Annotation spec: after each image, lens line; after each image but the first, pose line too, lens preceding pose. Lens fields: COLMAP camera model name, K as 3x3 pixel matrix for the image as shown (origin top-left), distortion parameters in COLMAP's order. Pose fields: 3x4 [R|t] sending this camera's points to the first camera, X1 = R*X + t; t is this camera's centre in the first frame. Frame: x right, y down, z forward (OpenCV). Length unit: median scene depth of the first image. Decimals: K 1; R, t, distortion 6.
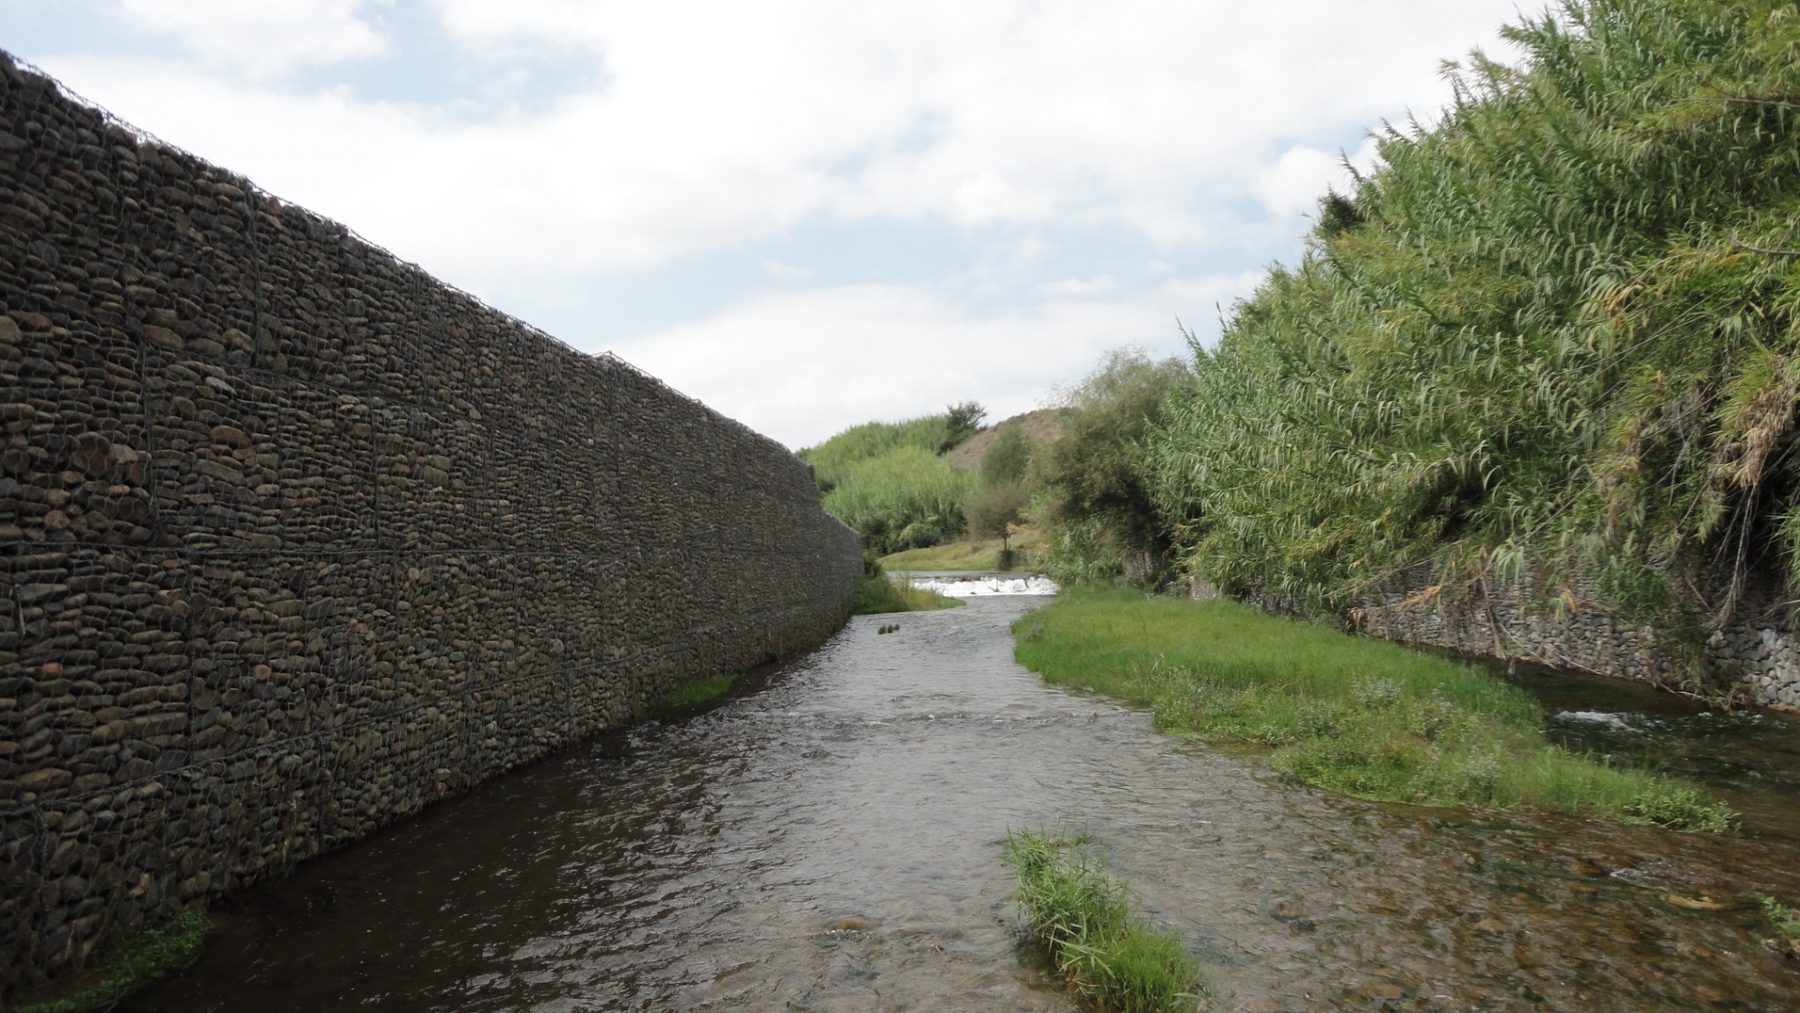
lens RADIAL K [[1252.5, 0, 900.0], [0, 1252.5, 506.5], [0, 0, 1]] dist [-0.001687, -0.000524]
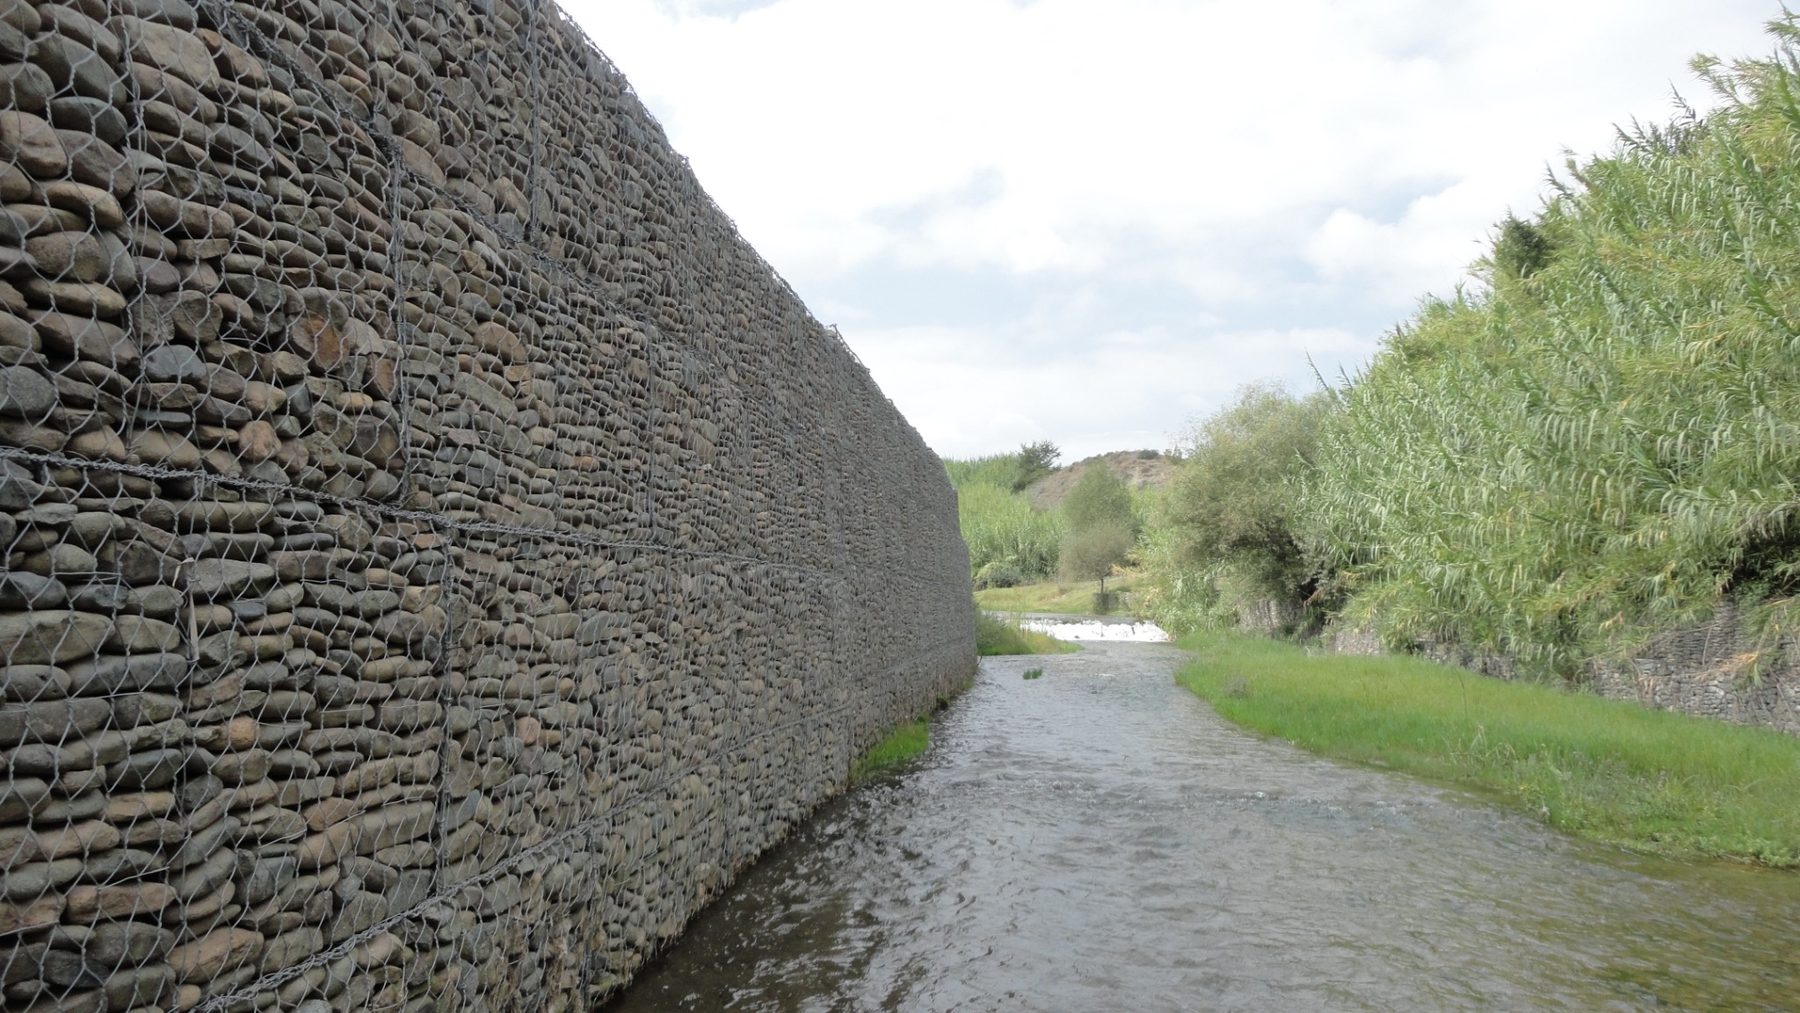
lens RADIAL K [[1216.3, 0, 906.6], [0, 1216.3, 506.6], [0, 0, 1]] dist [-0.009658, 0.008152]
pose [[0.999108, 0.039715, -0.014371, -0.311976], [-0.040177, 0.998633, -0.033422, 0.034815], [0.013024, 0.033970, 0.999338, 0.392843]]
